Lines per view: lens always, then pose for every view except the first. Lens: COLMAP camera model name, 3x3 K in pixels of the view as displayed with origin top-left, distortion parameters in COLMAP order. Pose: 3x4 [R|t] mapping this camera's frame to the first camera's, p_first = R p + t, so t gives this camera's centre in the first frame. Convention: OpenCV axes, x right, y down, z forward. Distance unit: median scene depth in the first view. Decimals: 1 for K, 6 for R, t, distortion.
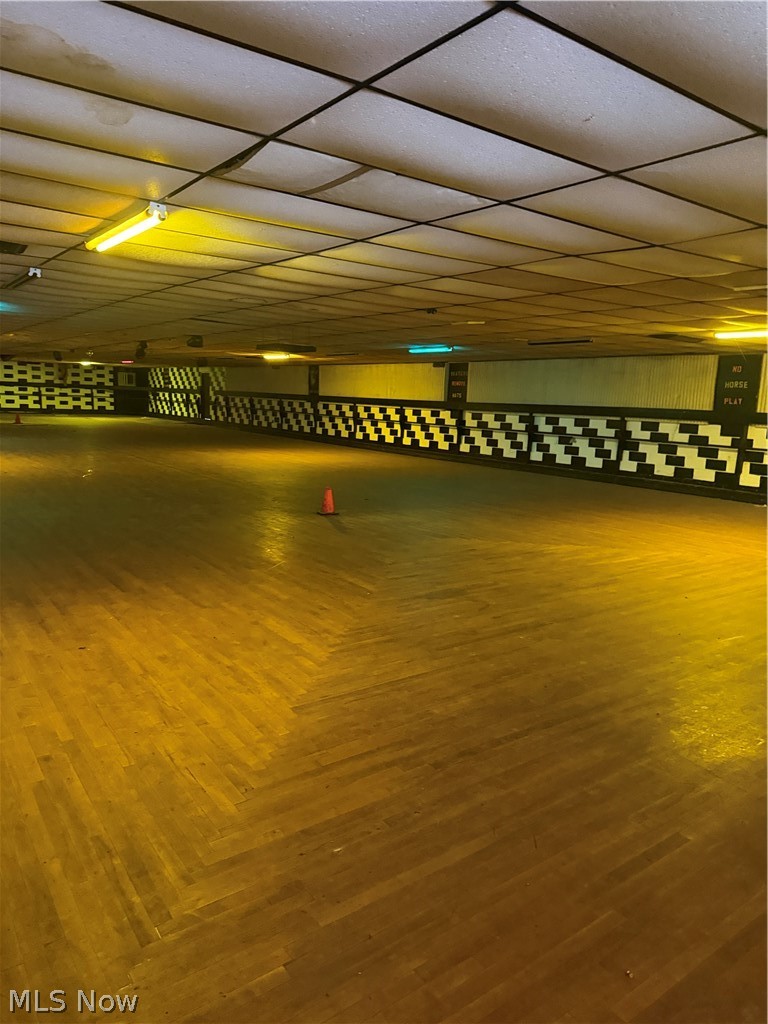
lens RADIAL K [[709.5, 0, 384.0], [0, 709.5, 512.0], [0, 0, 1]] dist [0.090375, -0.003051]
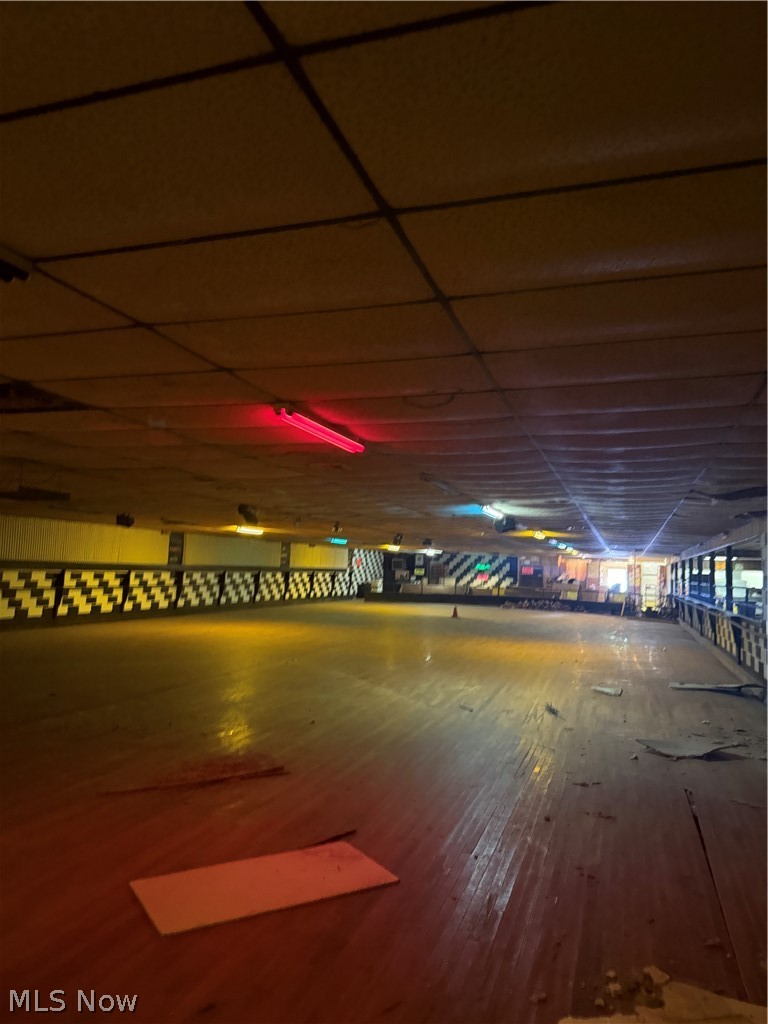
lens RADIAL K [[706.4, 0, 384.0], [0, 706.4, 512.0], [0, 0, 1]] dist [-0.004574, -0.002079]
pose [[-0.588403, 0.008918, 0.808518, -0.974902], [0.077855, 0.995918, 0.045674, -0.251324], [-0.804811, 0.089822, -0.586696, 1.313053]]
